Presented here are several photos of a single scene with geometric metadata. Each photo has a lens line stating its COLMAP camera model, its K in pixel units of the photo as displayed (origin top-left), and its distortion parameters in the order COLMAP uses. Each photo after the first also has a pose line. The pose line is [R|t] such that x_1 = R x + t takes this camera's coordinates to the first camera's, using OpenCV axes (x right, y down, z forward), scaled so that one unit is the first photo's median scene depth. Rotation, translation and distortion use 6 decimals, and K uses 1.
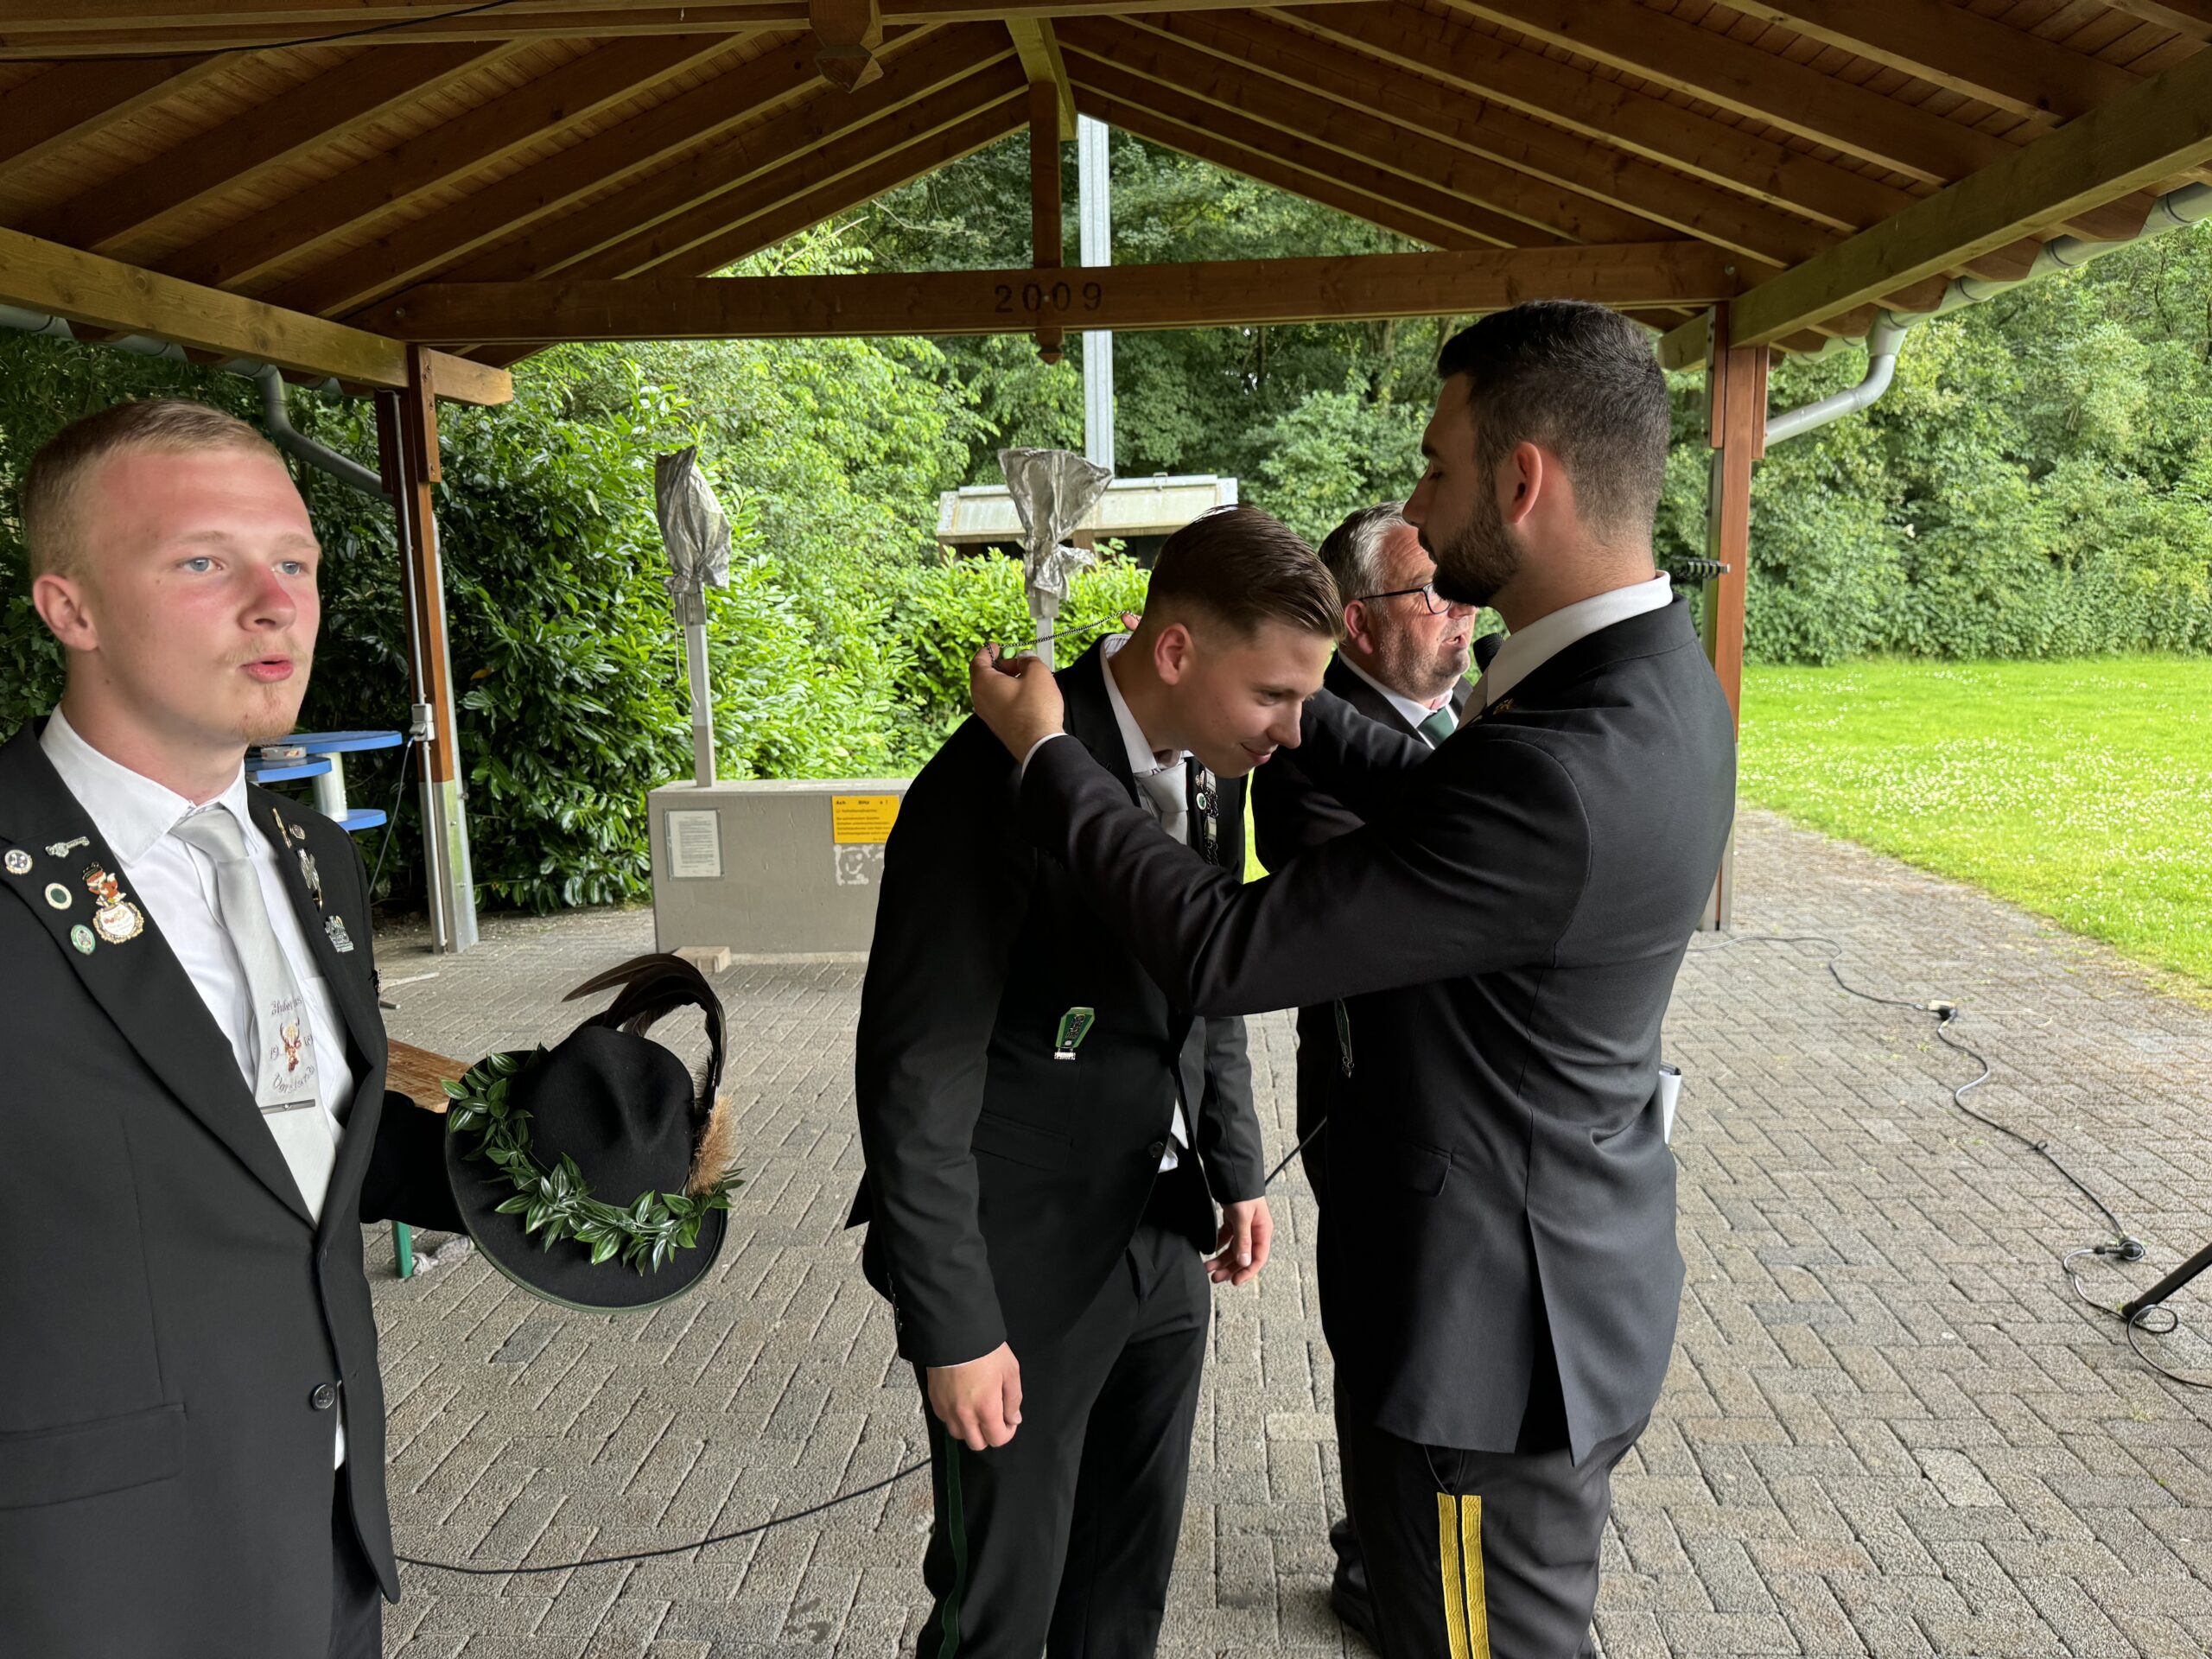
lens RADIAL K [[1563.6, 0, 1109.1], [0, 1563.6, 850.5], [0, 0, 1]] dist [0.037162, -0.042014]
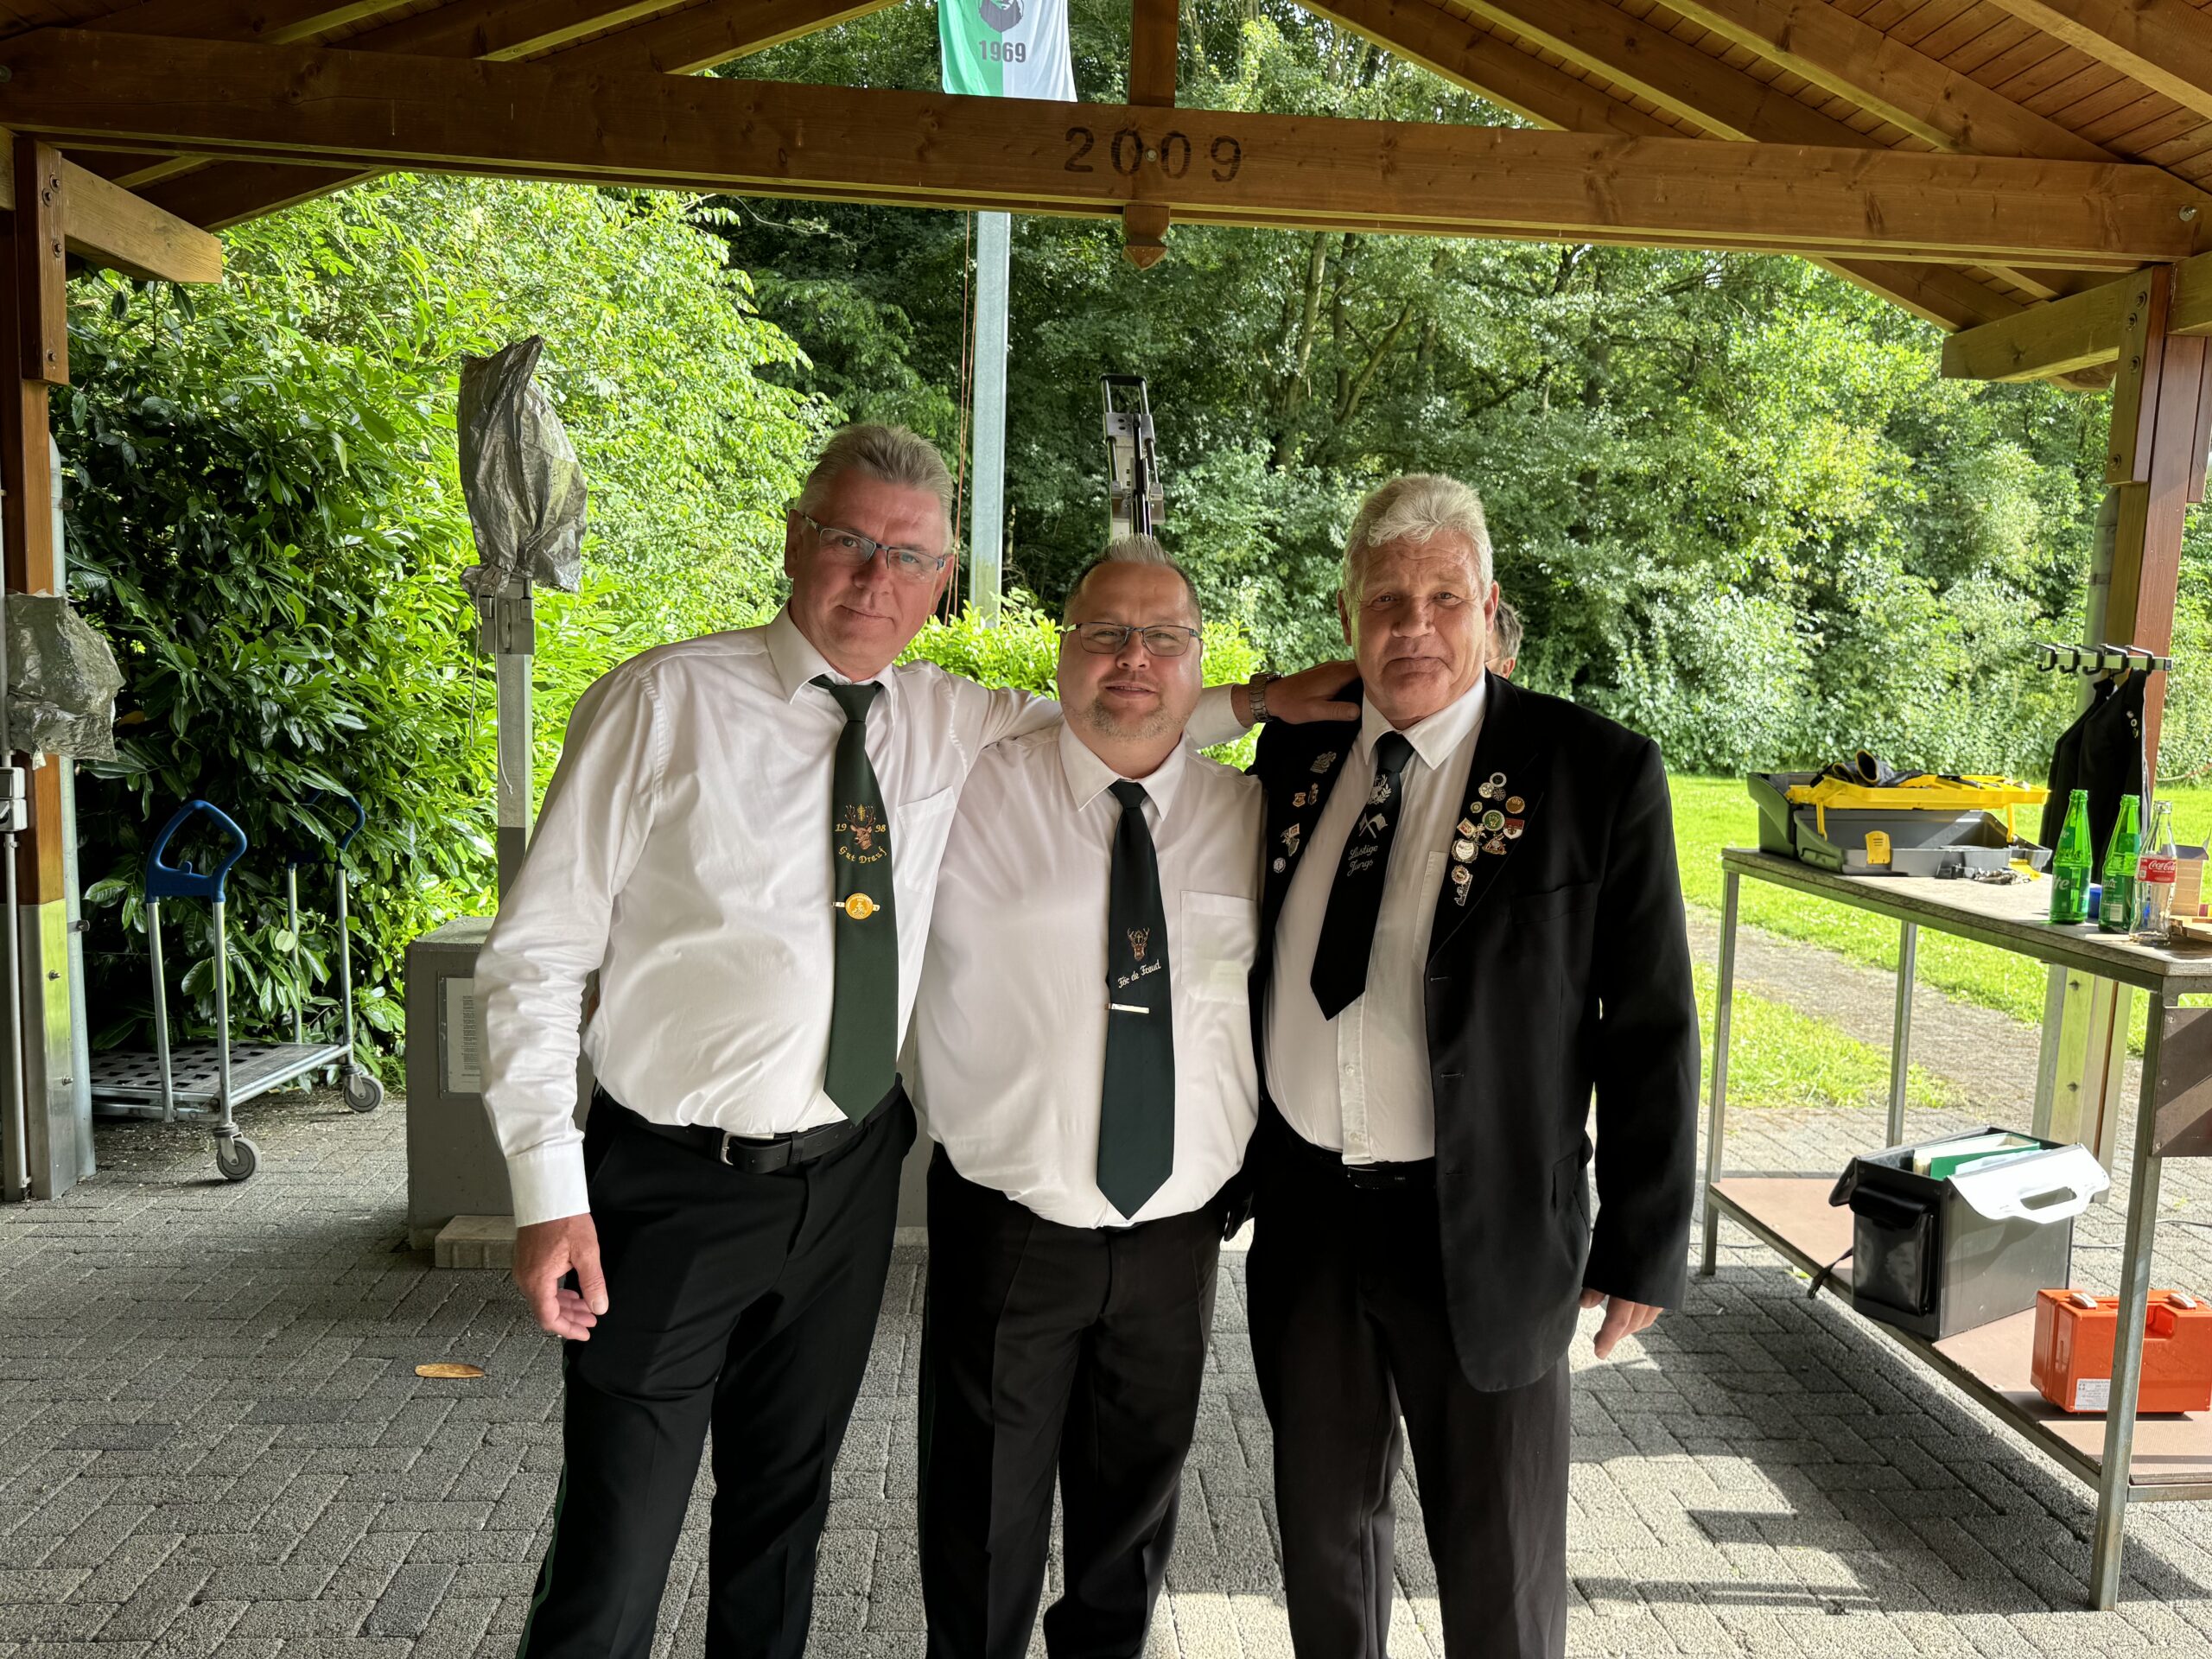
lens RADIAL K [[1563.6, 0, 1117.8], [0, 1563.6, 834.7], [0, 0, 1]] dist [0.037162, -0.042014]
pose [[0.989072, 0.042077, 0.141305, -0.100704], [-0.034174, 0.997738, -0.057896, -0.042050], [-0.143421, 0.052435, 0.988272, 0.326019]]
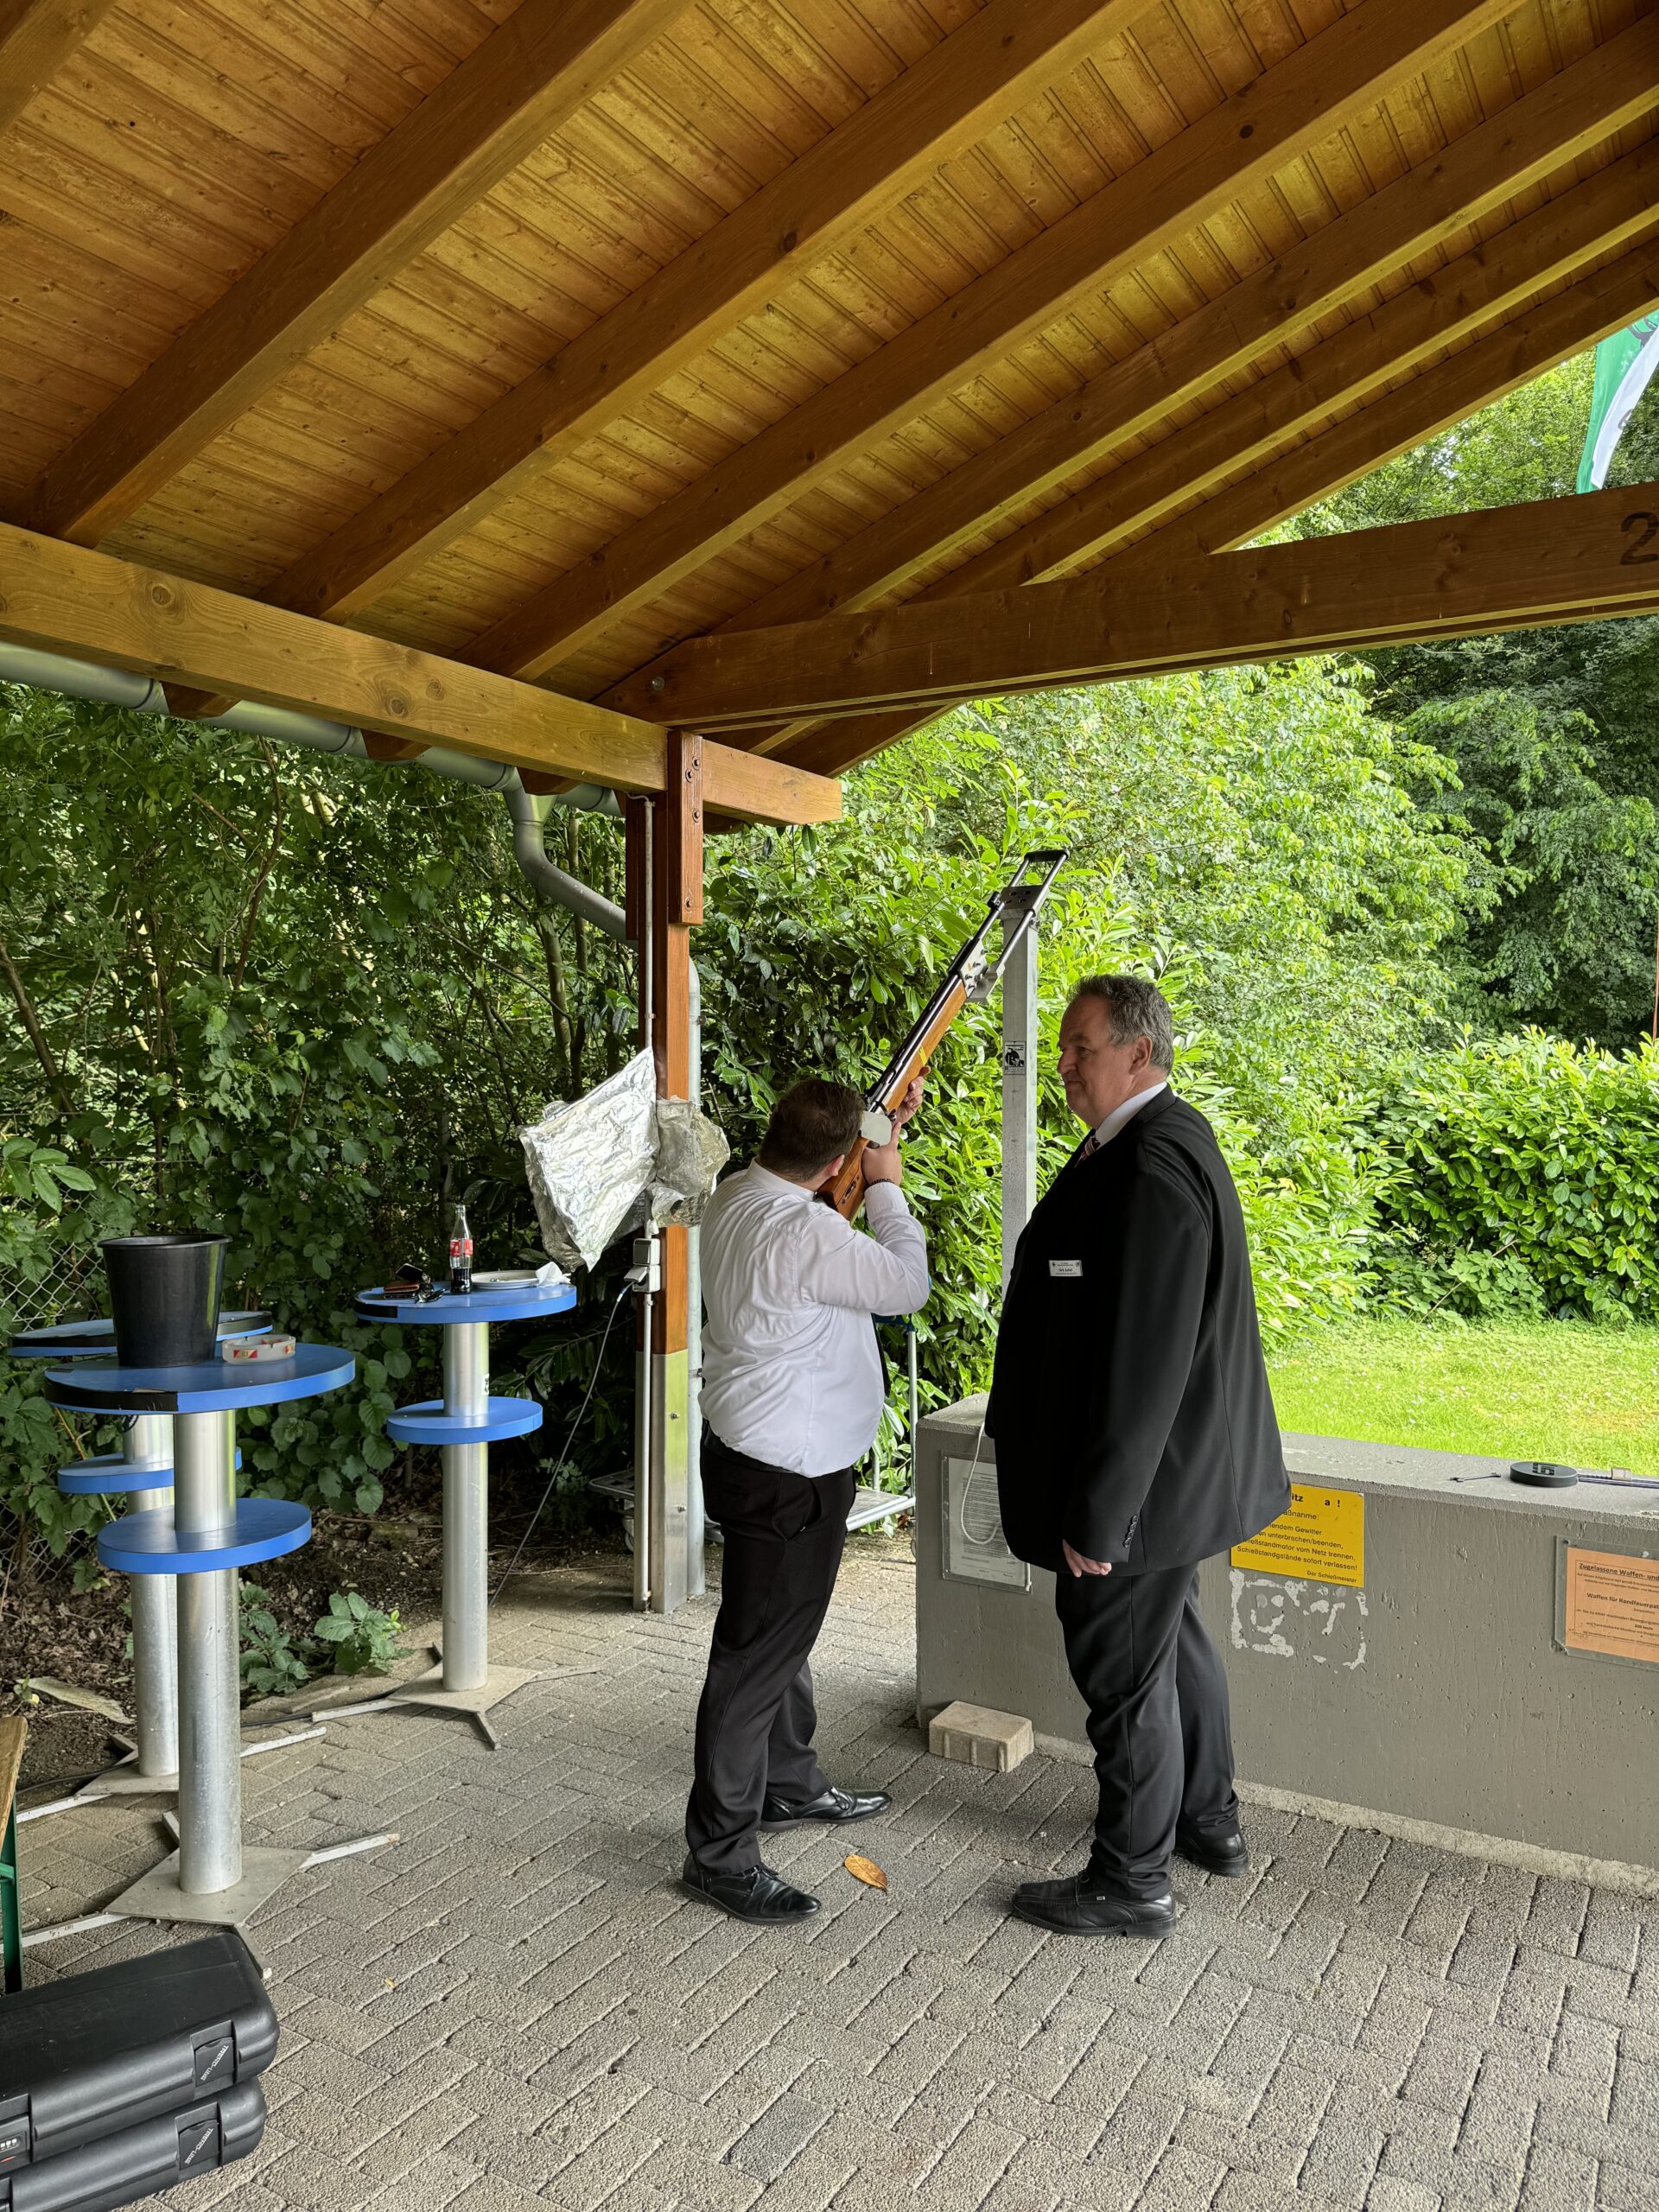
lens RADIAL K [[1563.6, 0, 835.2], [0, 1563.6, 1108.8], [0, 0, 1]] dist [0.037162, -0.042014]
pose [[0.889600, 0.034770, -0.455416, -0.047435], [-0.097212, 0.988666, -0.114410, -0.067737], [0.446276, 0.146051, 0.882897, 0.364790]]
